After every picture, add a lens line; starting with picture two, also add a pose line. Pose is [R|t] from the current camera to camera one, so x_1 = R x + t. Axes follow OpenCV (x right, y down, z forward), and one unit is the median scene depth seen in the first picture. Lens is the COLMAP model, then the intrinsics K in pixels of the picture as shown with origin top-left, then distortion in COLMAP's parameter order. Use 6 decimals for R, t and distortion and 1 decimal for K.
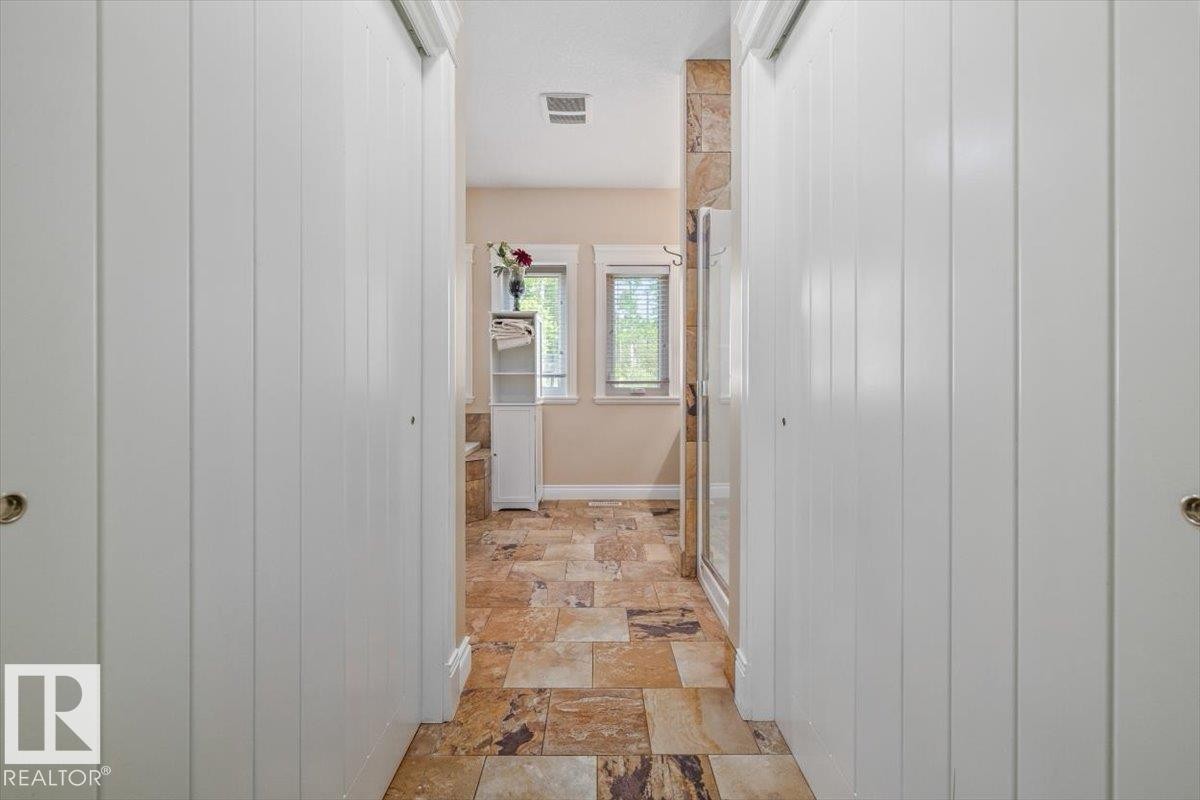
lens RADIAL K [[506.8, 0, 593.9], [0, 506.8, 381.8], [0, 0, 1]] dist [0.000578, -0.000349]
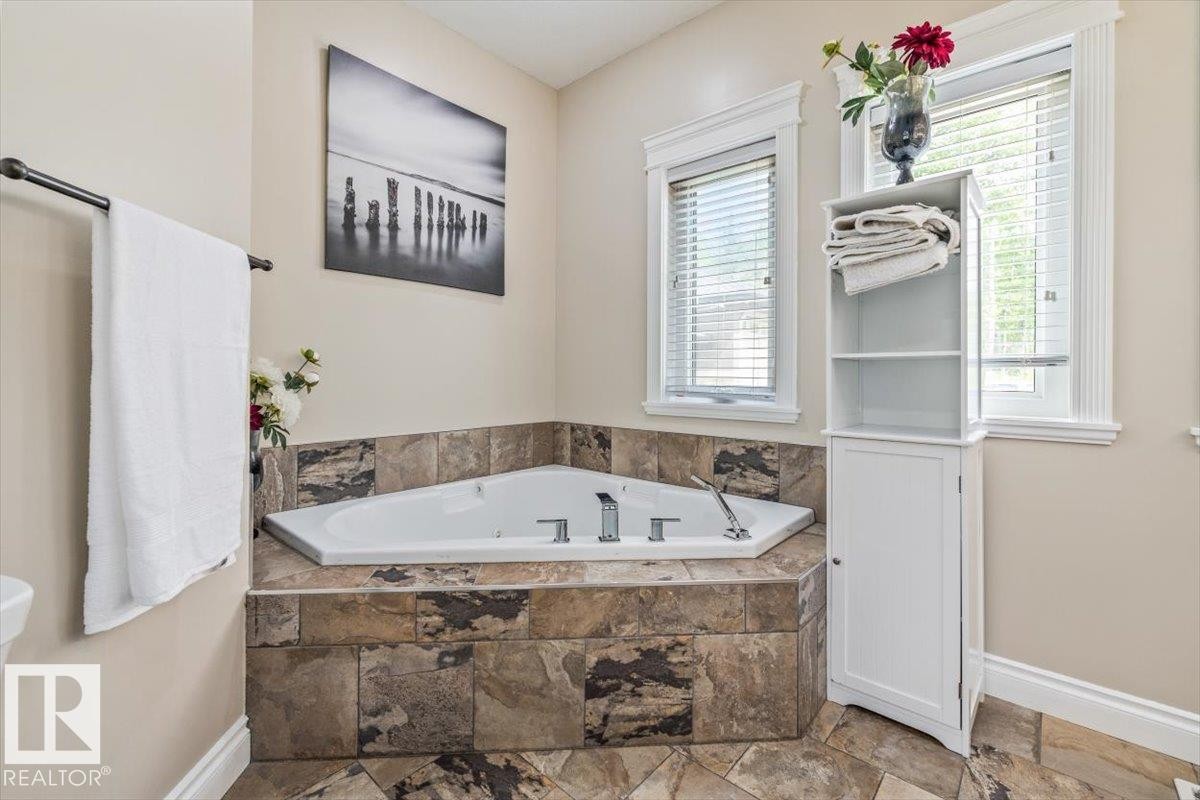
lens RADIAL K [[506.8, 0, 600.3], [0, 506.8, 376.9], [0, 0, 1]] dist [0.000578, -0.000349]
pose [[0.750309, 0.006128, -0.661059, -0.070029], [-0.005633, 0.999980, 0.002876, -0.000126], [0.661063, 0.001565, 0.750329, 0.558606]]
